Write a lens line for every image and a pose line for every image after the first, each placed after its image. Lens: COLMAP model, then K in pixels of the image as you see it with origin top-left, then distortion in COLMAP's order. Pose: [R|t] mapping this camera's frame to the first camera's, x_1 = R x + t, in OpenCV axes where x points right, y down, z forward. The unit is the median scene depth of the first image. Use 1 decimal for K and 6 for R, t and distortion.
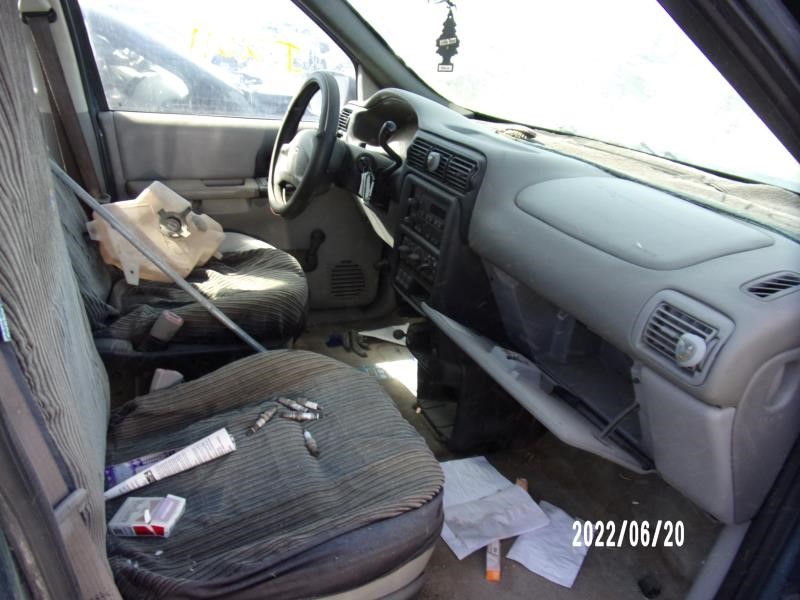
lens RADIAL K [[560.2, 0, 399.9], [0, 560.2, 351.4], [0, 0, 1]] dist [-0.023653, -0.000184]
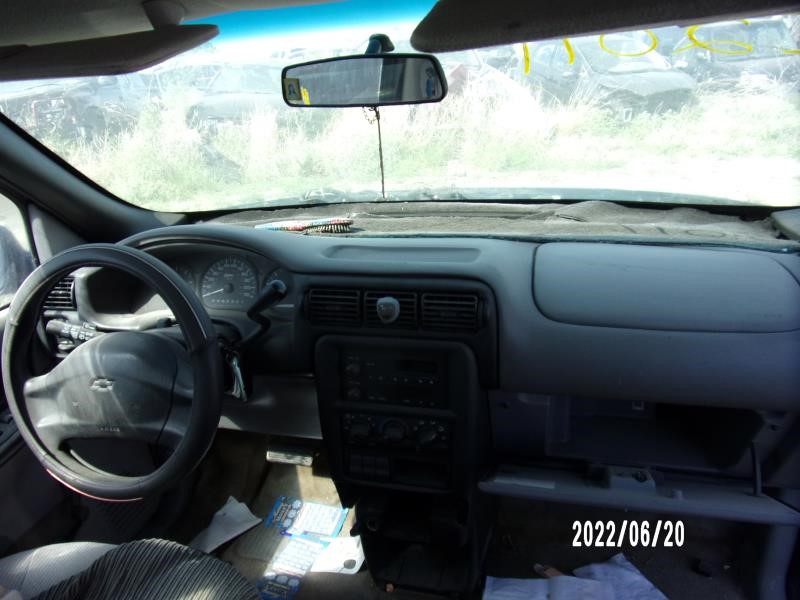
lens RADIAL K [[560.2, 0, 399.9], [0, 560.2, 351.4], [0, 0, 1]] dist [-0.023653, -0.000184]
pose [[0.603079, -0.465109, 0.648051, -0.389508], [0.479584, 0.860603, 0.171355, -0.383356], [-0.637413, 0.207454, 0.742070, 0.443162]]
